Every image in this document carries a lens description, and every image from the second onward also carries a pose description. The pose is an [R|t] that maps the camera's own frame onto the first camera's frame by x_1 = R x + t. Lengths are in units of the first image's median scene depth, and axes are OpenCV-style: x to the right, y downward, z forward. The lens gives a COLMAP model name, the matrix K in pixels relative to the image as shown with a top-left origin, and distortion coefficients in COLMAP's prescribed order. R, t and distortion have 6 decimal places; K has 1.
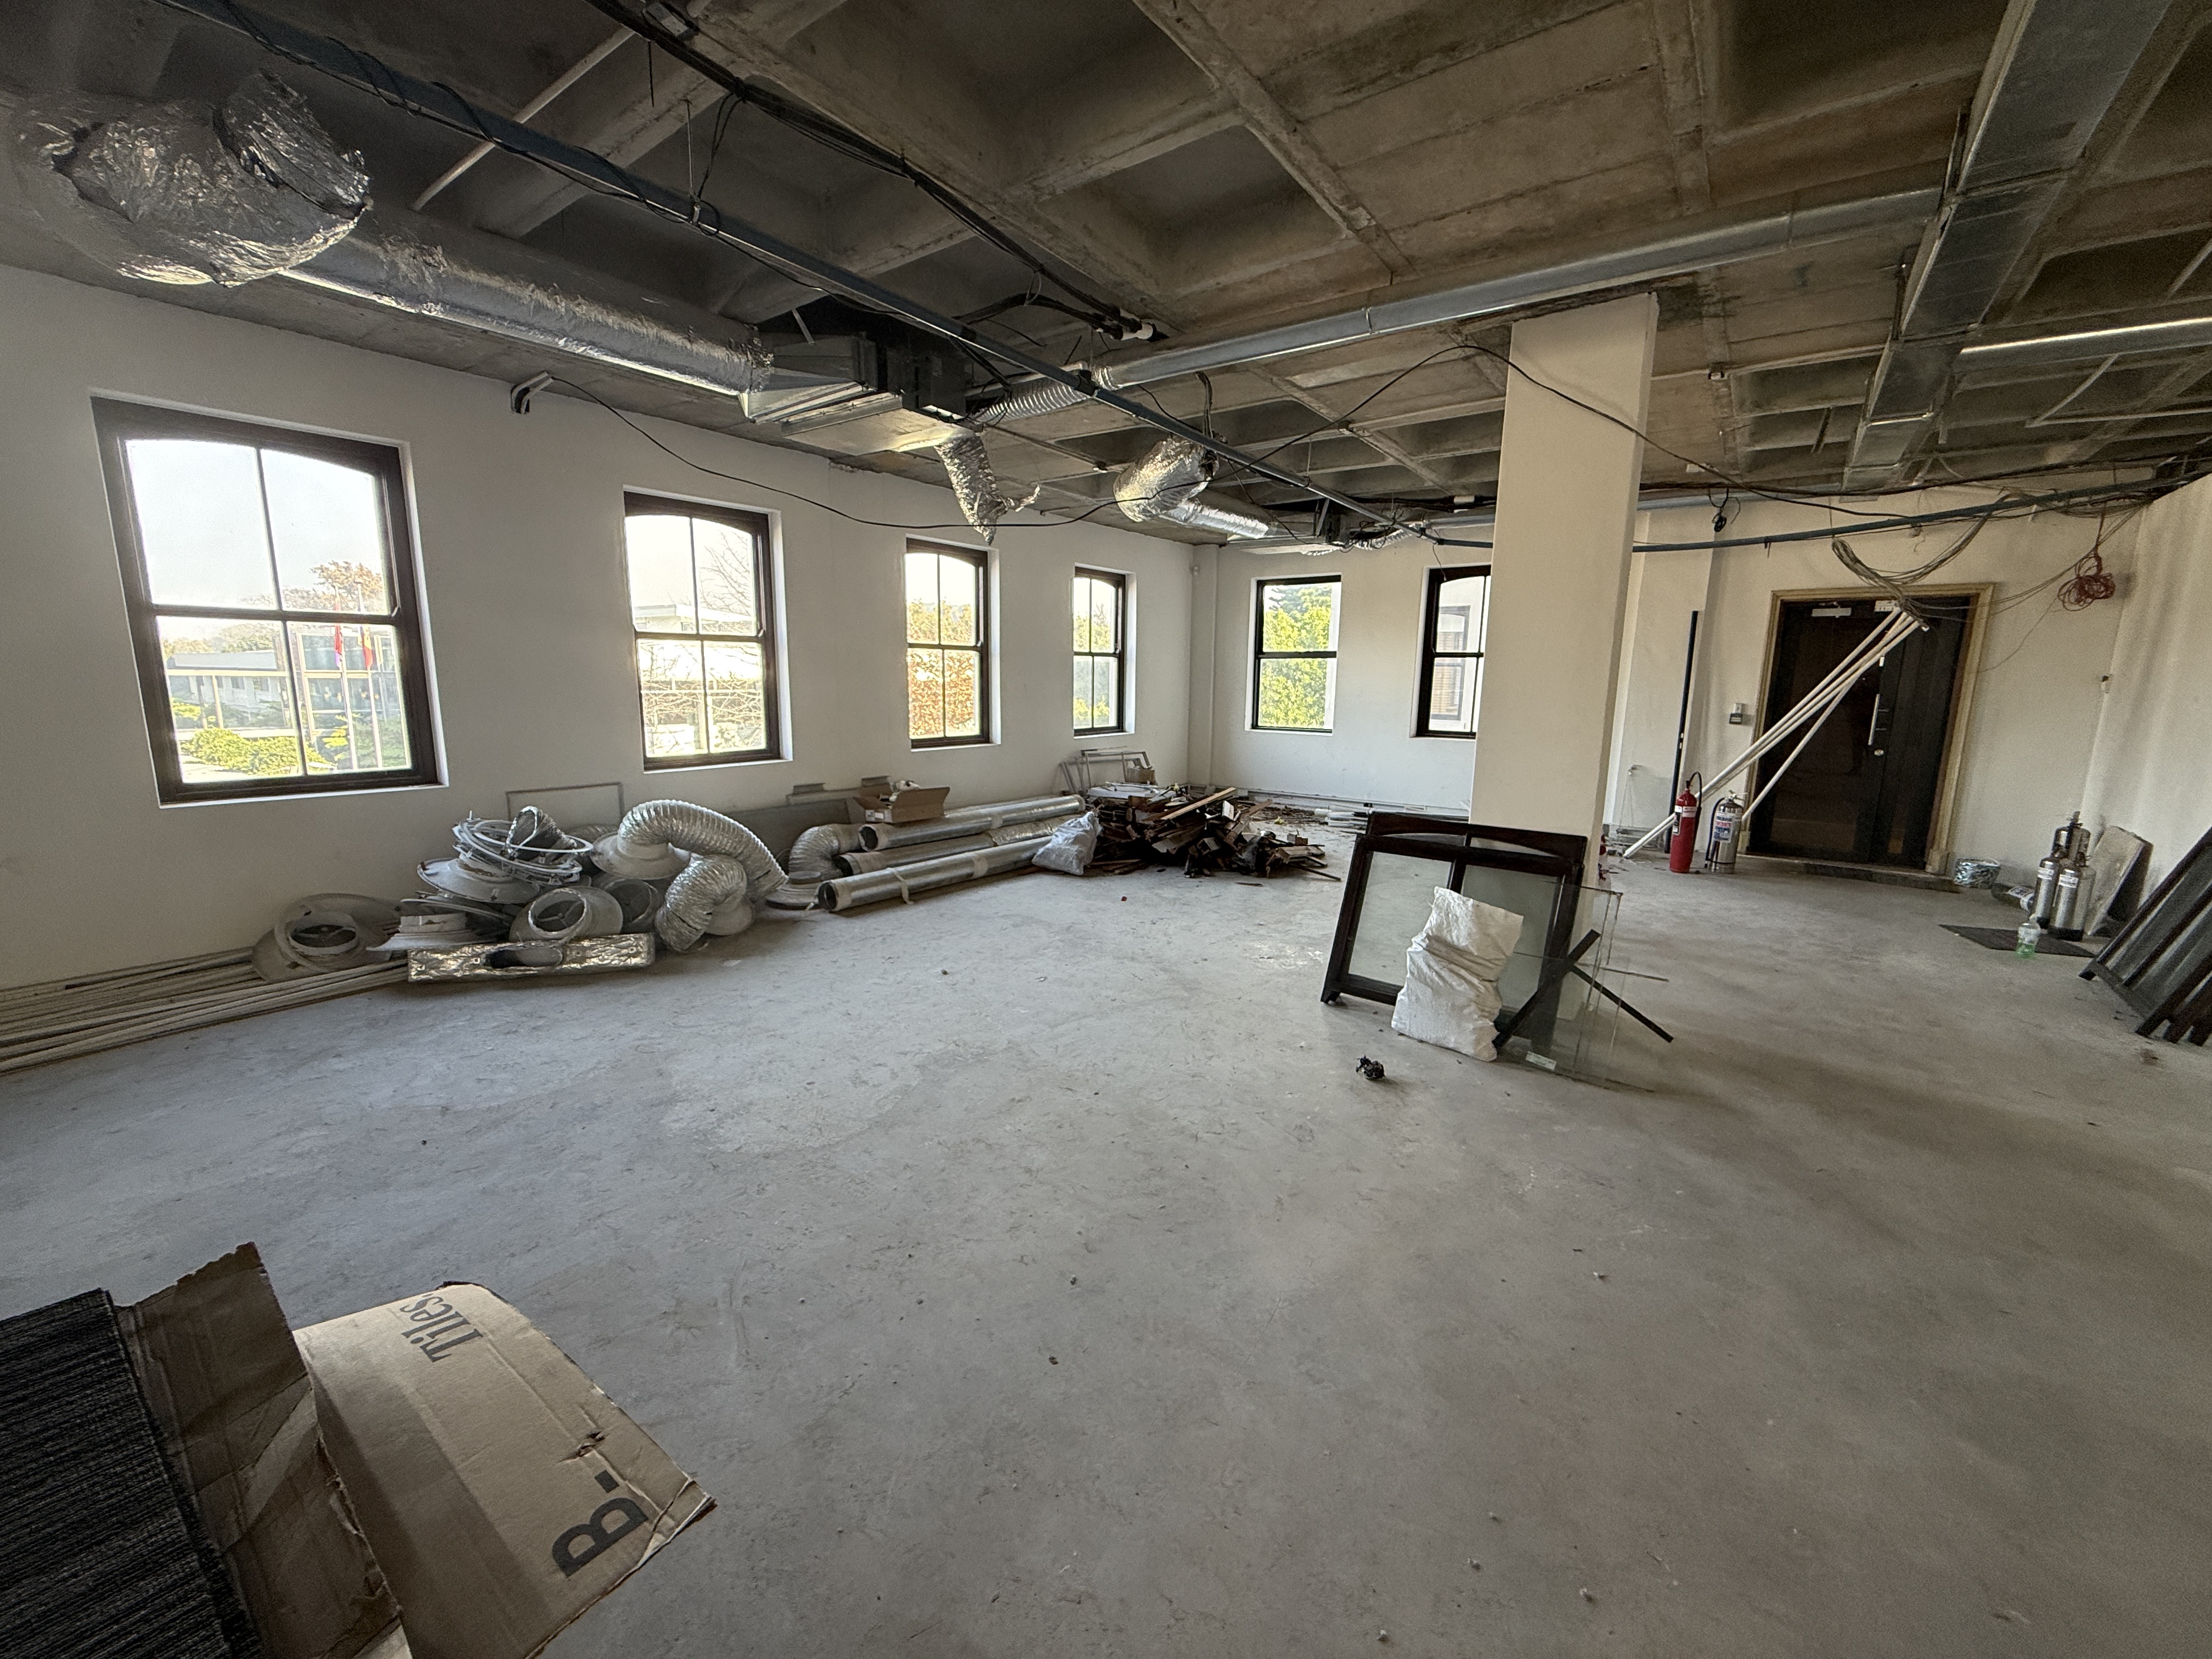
lens RADIAL K [[873.1, 0, 1098.5], [0, 873.1, 828.4], [0, 0, 1]] dist [-0.000051, -0.000044]
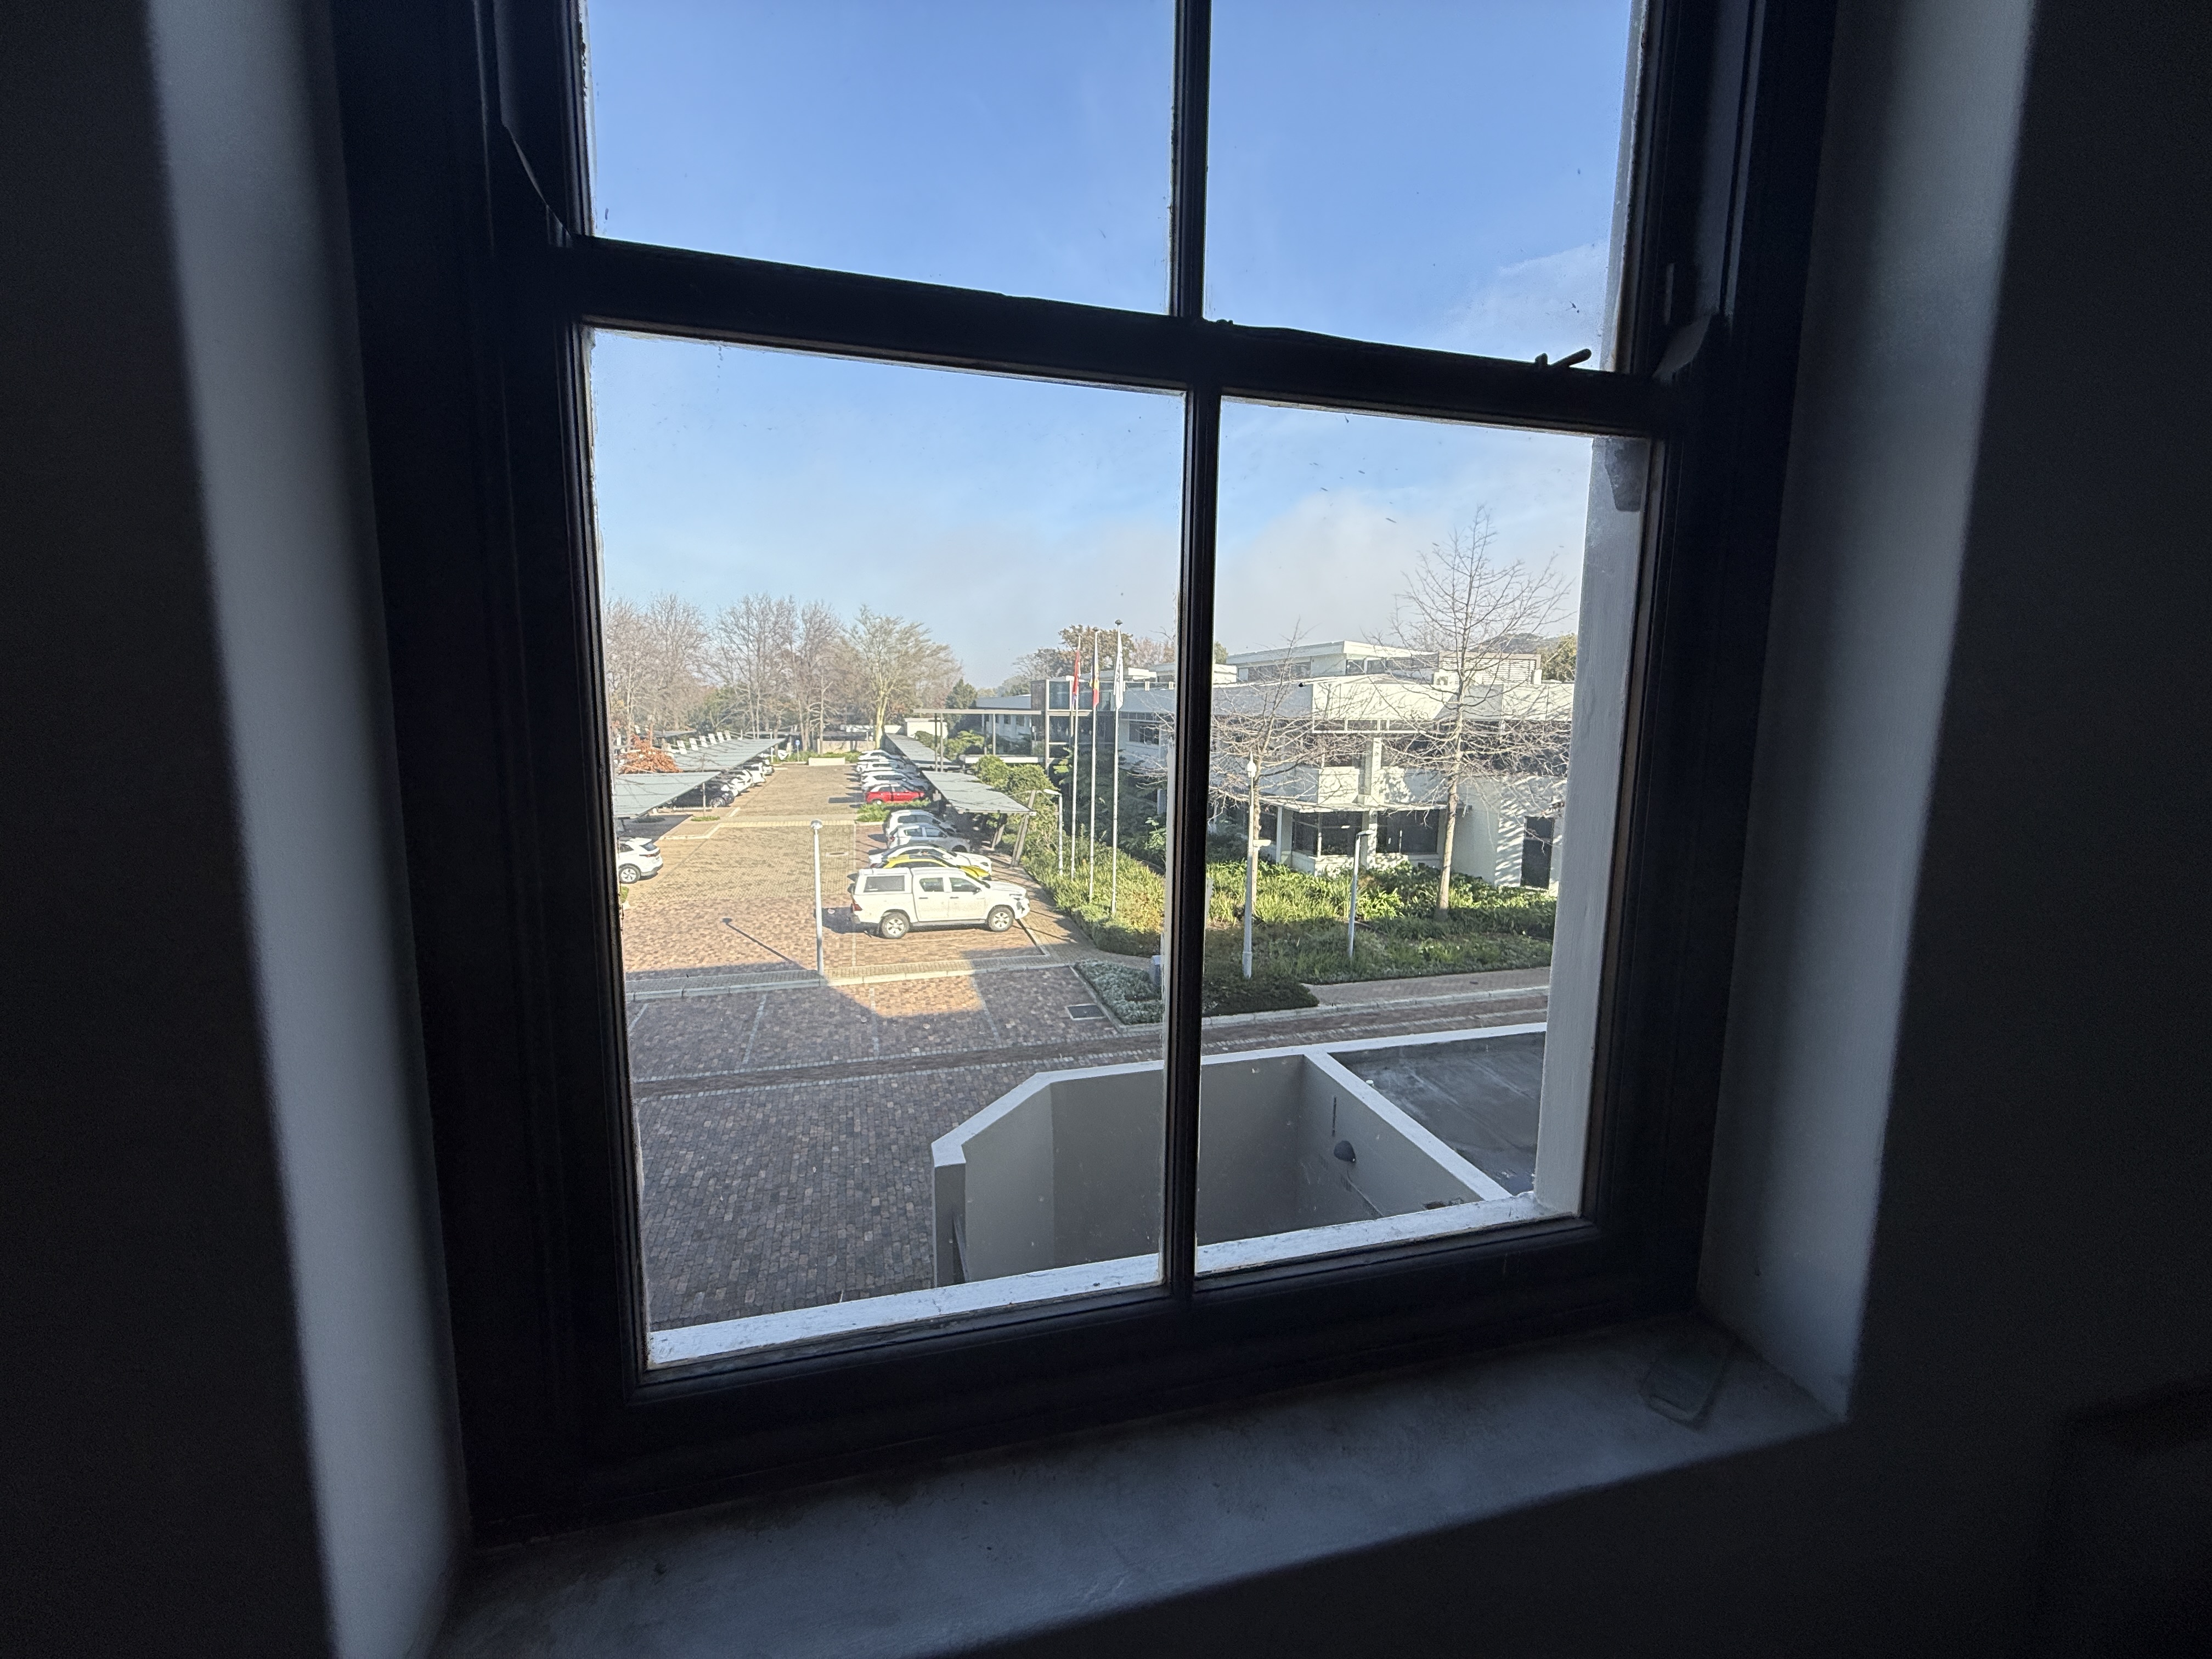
lens RADIAL K [[873.1, 0, 1113.1], [0, 873.1, 827.6], [0, 0, 1]] dist [-0.000051, -0.000044]
pose [[0.794721, 0.083004, -0.601272, -2.336501], [-0.111851, 0.993668, -0.010663, -0.356901], [0.596580, 0.075727, 0.798973, 2.398371]]
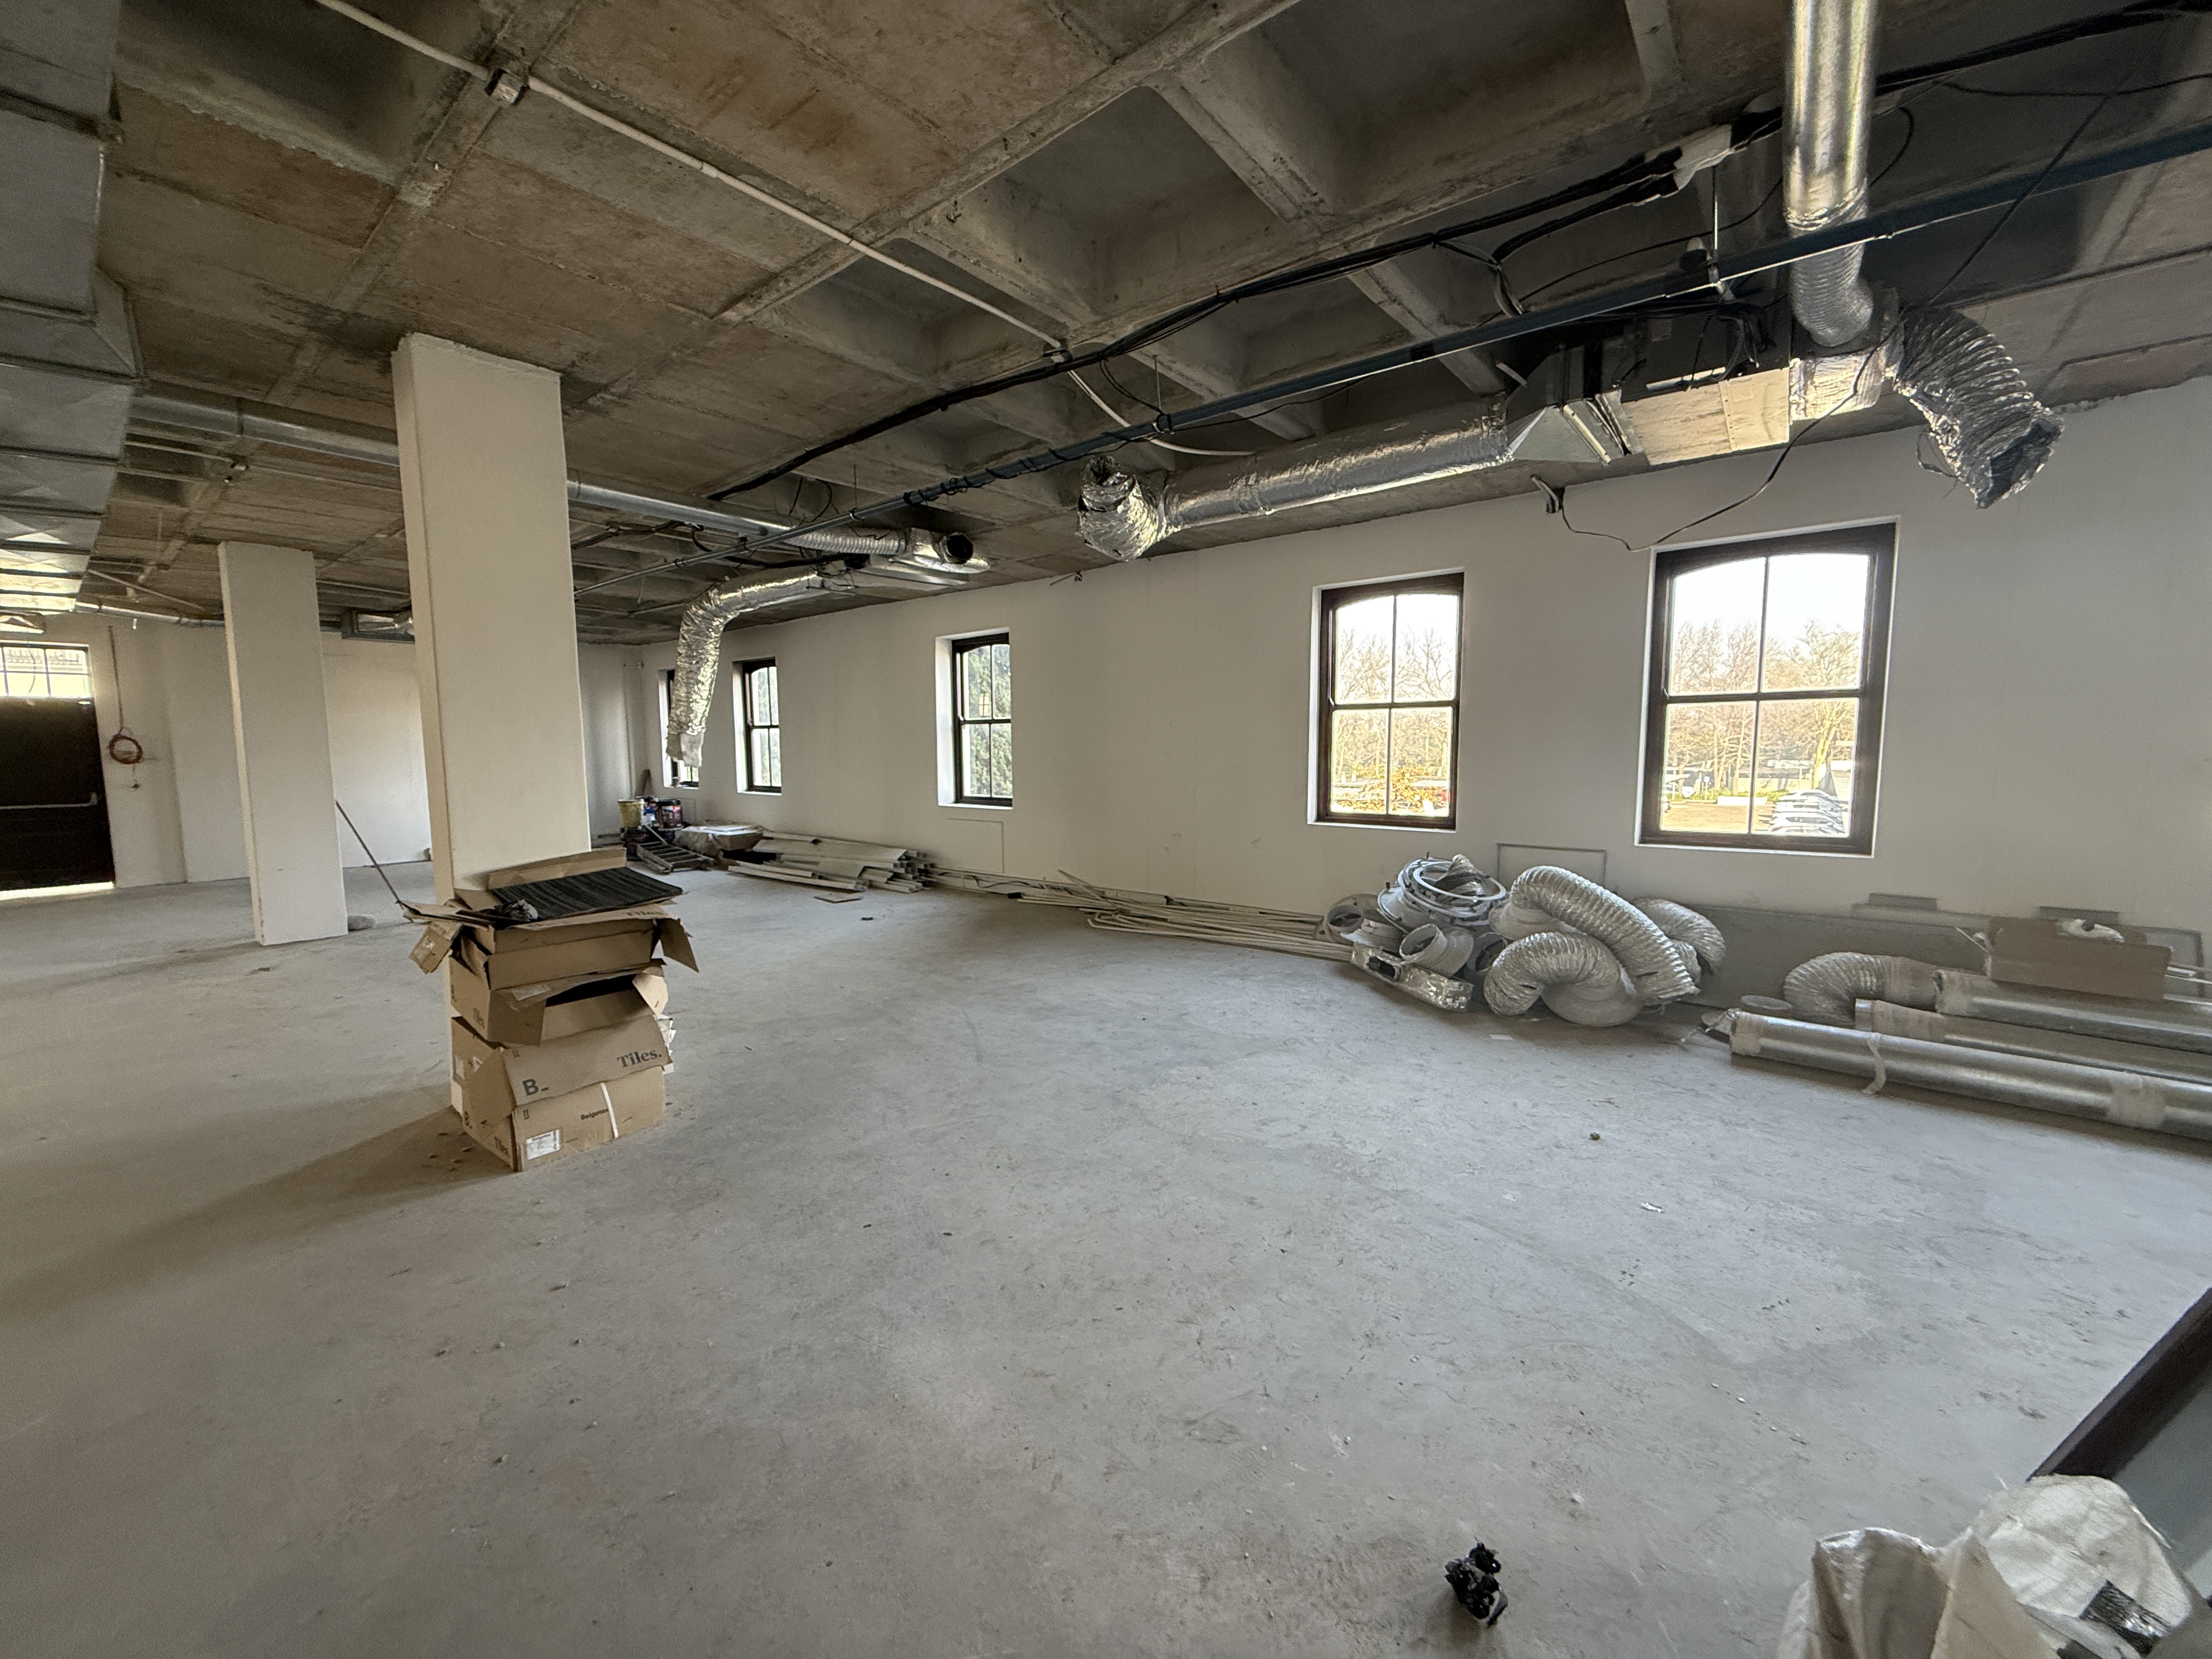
lens RADIAL K [[873.1, 0, 1099.5], [0, 873.1, 829.6], [0, 0, 1]] dist [-0.000051, -0.000044]
pose [[-0.035379, 0.089495, -0.995359, 0.589958], [-0.165320, 0.981736, 0.094146, -0.097546], [0.985605, 0.167883, -0.019937, 0.594527]]
